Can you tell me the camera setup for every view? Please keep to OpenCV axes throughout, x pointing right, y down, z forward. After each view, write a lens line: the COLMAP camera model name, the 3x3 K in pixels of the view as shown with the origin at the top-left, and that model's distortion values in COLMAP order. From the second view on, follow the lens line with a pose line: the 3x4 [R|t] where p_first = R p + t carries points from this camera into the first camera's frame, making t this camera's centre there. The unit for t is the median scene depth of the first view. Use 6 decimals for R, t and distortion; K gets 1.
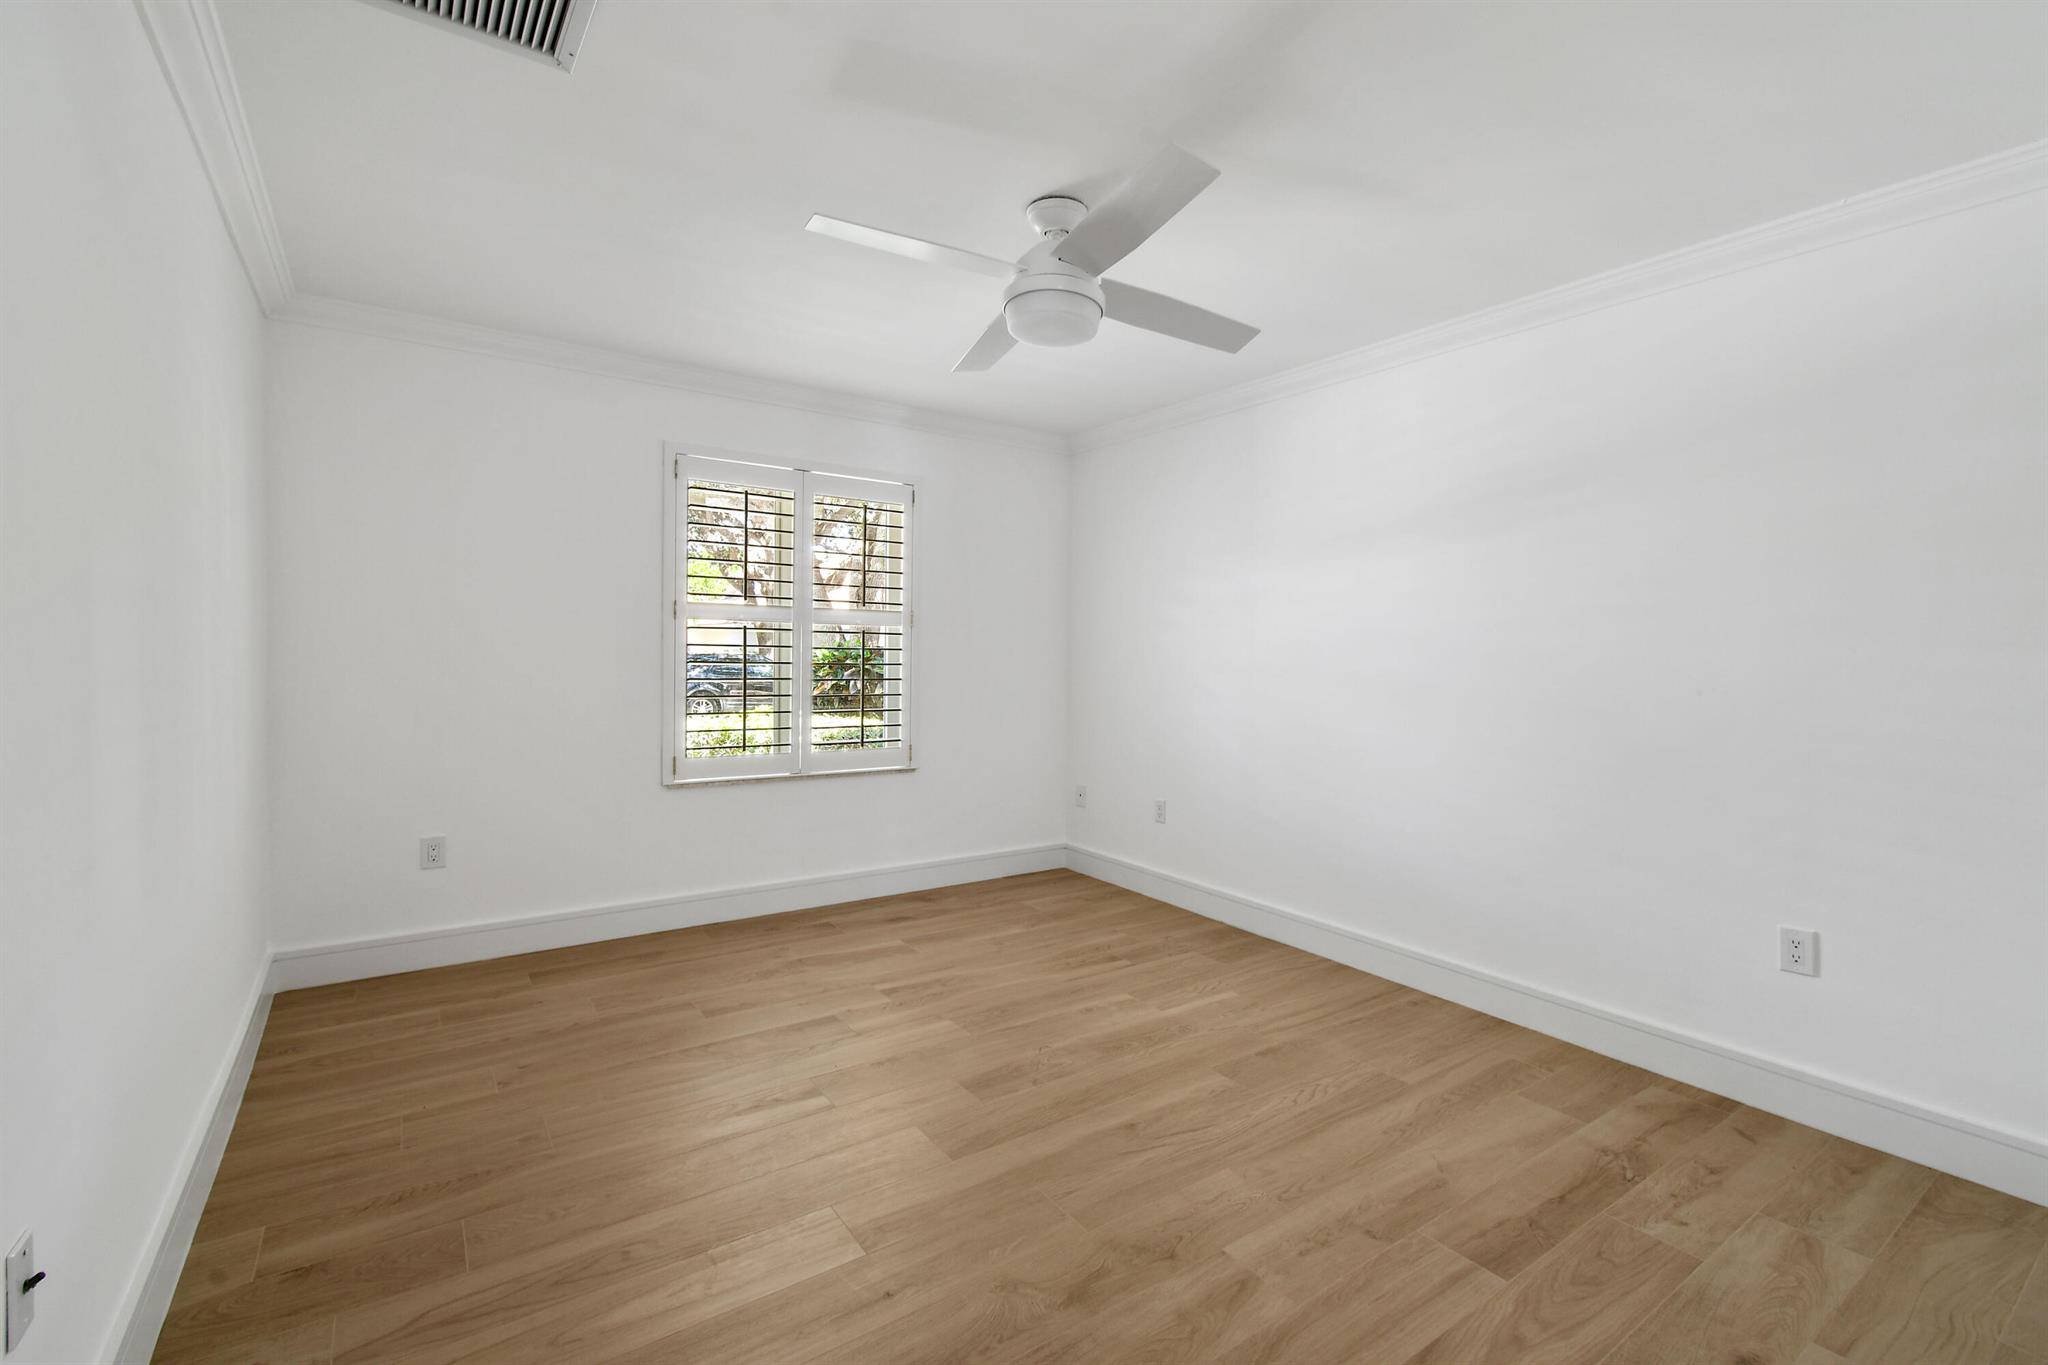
lens RADIAL K [[906.7, 0, 1041.9], [0, 906.7, 664.5], [0, 0, 1]] dist [0.003196, -0.002931]
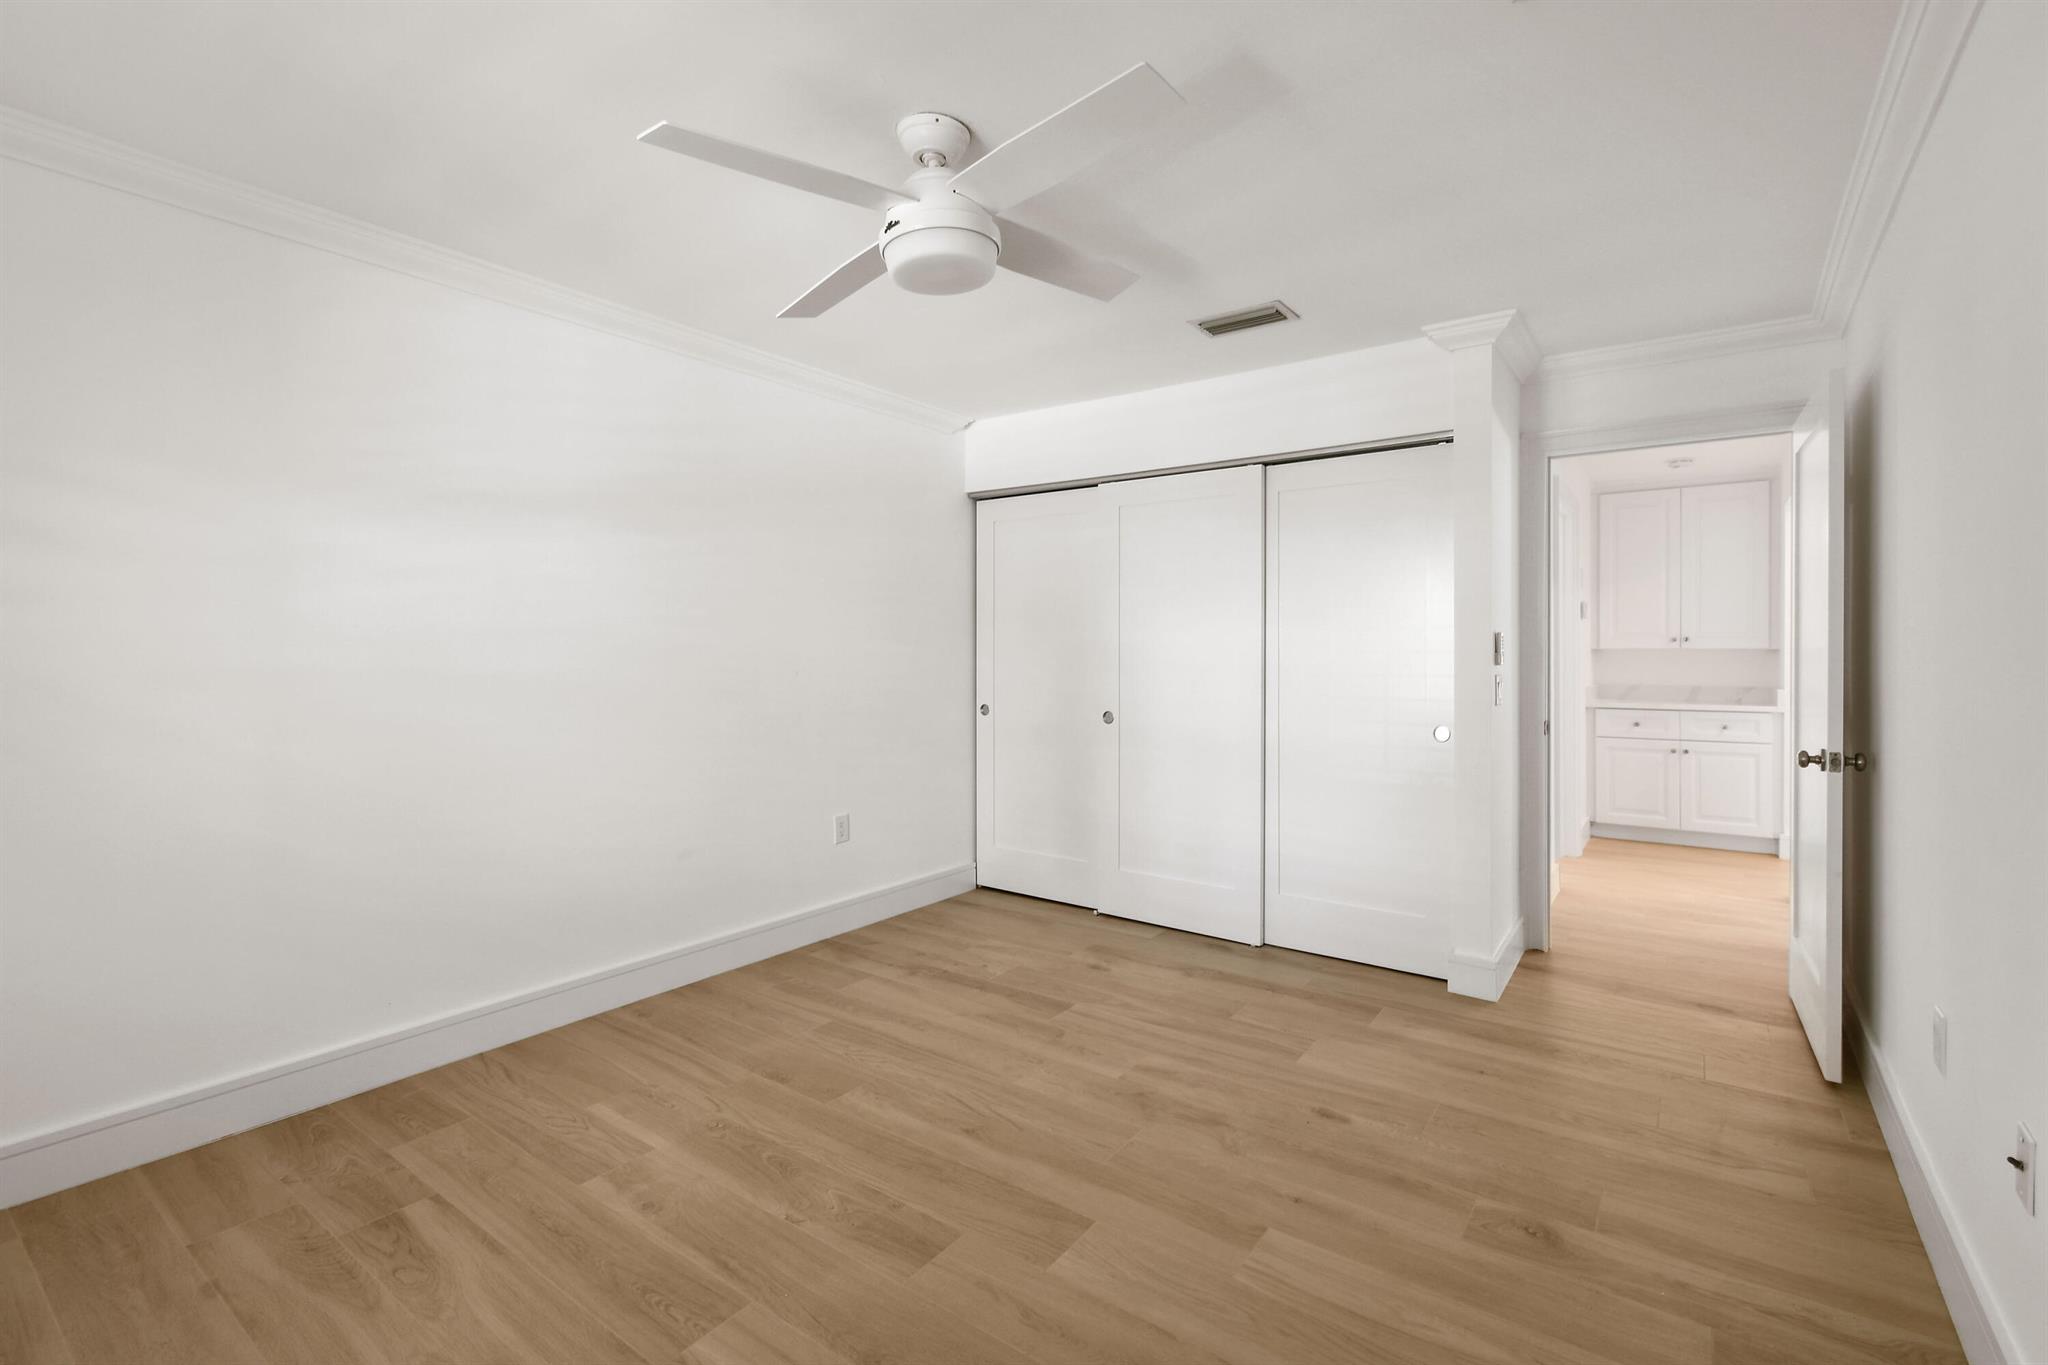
lens RADIAL K [[906.7, 0, 1041.9], [0, 906.7, 664.5], [0, 0, 1]] dist [0.003196, -0.002931]
pose [[-0.328393, -0.030410, 0.944052, -0.740807], [0.011547, 0.999278, 0.036206, -0.031370], [-0.944471, 0.022791, -0.327804, 1.080963]]
